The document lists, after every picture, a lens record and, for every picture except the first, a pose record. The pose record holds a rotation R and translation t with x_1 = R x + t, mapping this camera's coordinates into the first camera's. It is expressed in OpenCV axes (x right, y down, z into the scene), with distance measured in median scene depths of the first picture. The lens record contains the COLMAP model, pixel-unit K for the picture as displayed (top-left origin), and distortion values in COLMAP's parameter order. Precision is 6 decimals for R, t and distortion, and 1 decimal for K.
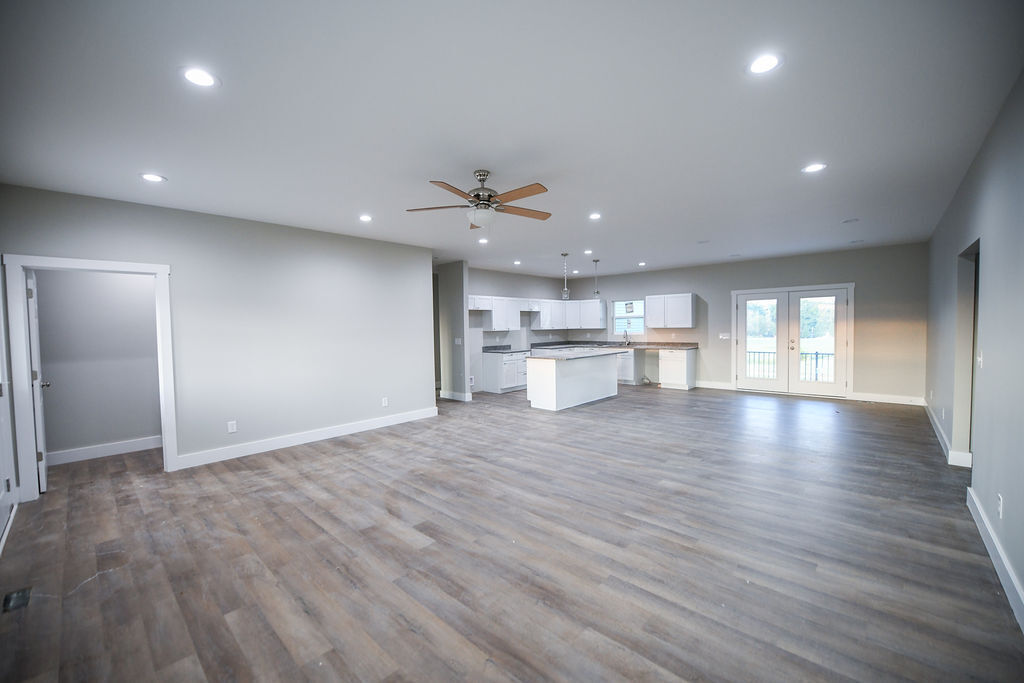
lens RADIAL K [[408.3, 0, 529.8], [0, 408.3, 331.5], [0, 0, 1]] dist [-0.013238, -0.002625]
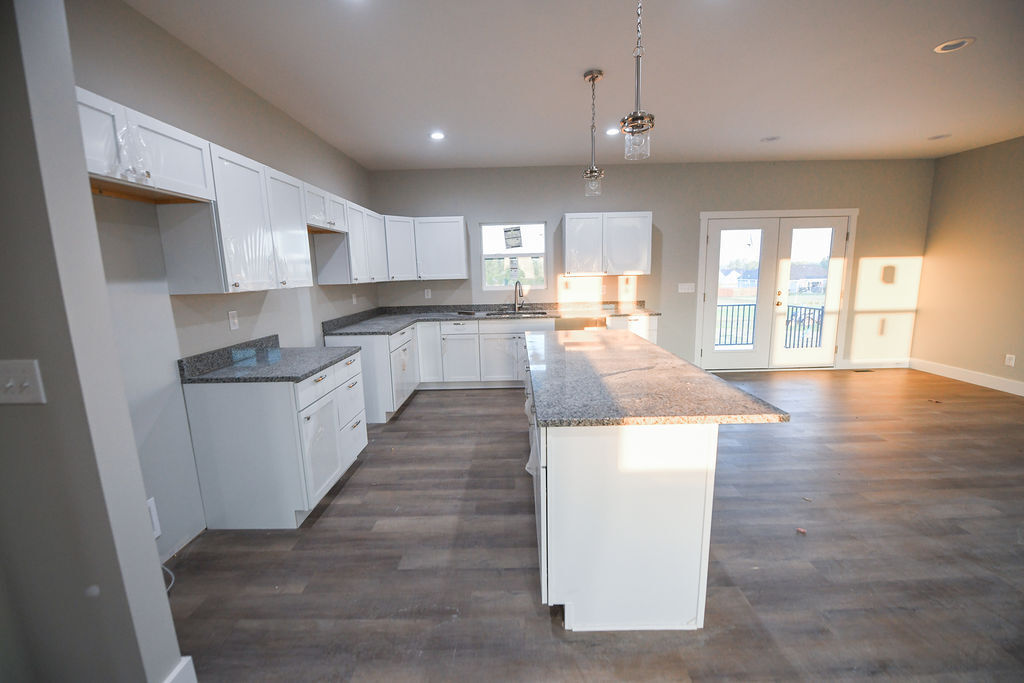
lens RADIAL K [[408.3, 0, 510.9], [0, 408.3, 340.8], [0, 0, 1]] dist [-0.013238, -0.002625]
pose [[0.764814, -0.108582, 0.635036, -0.127049], [0.018972, 0.989063, 0.146266, -0.005772], [-0.643972, -0.099819, 0.758509, 0.759570]]
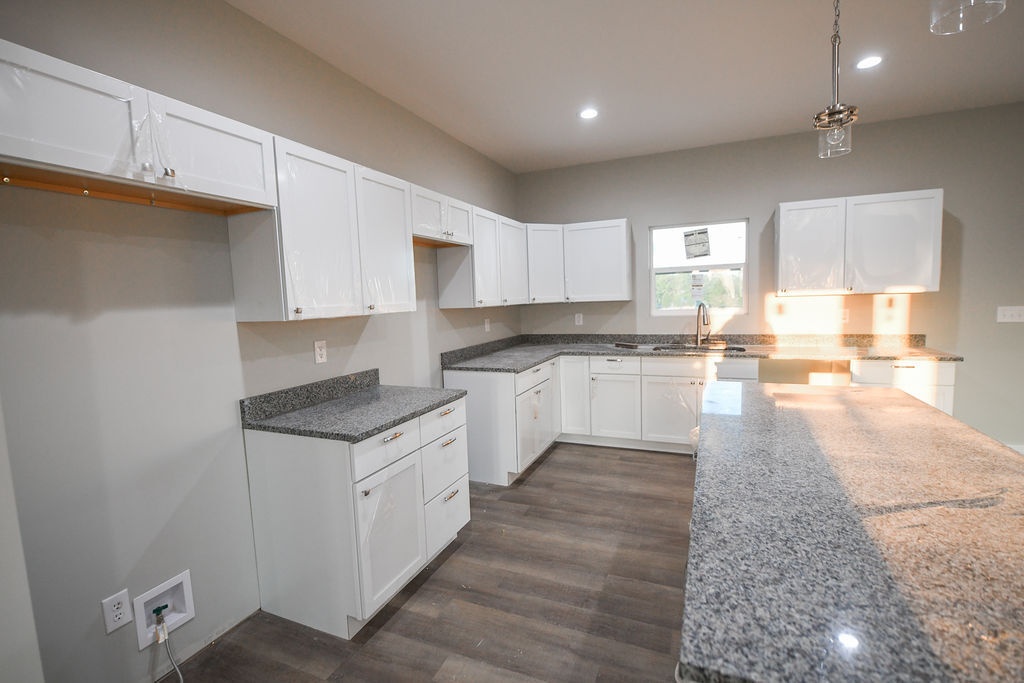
lens RADIAL K [[458.4, 0, 511.1], [0, 458.4, 340.6], [0, 0, 1]] dist [-0.011175, -0.000968]
pose [[0.954787, -0.043621, 0.294073, -0.058882], [0.021859, 0.996800, 0.076886, -0.006852], [-0.296486, -0.066982, 0.952685, 0.819880]]
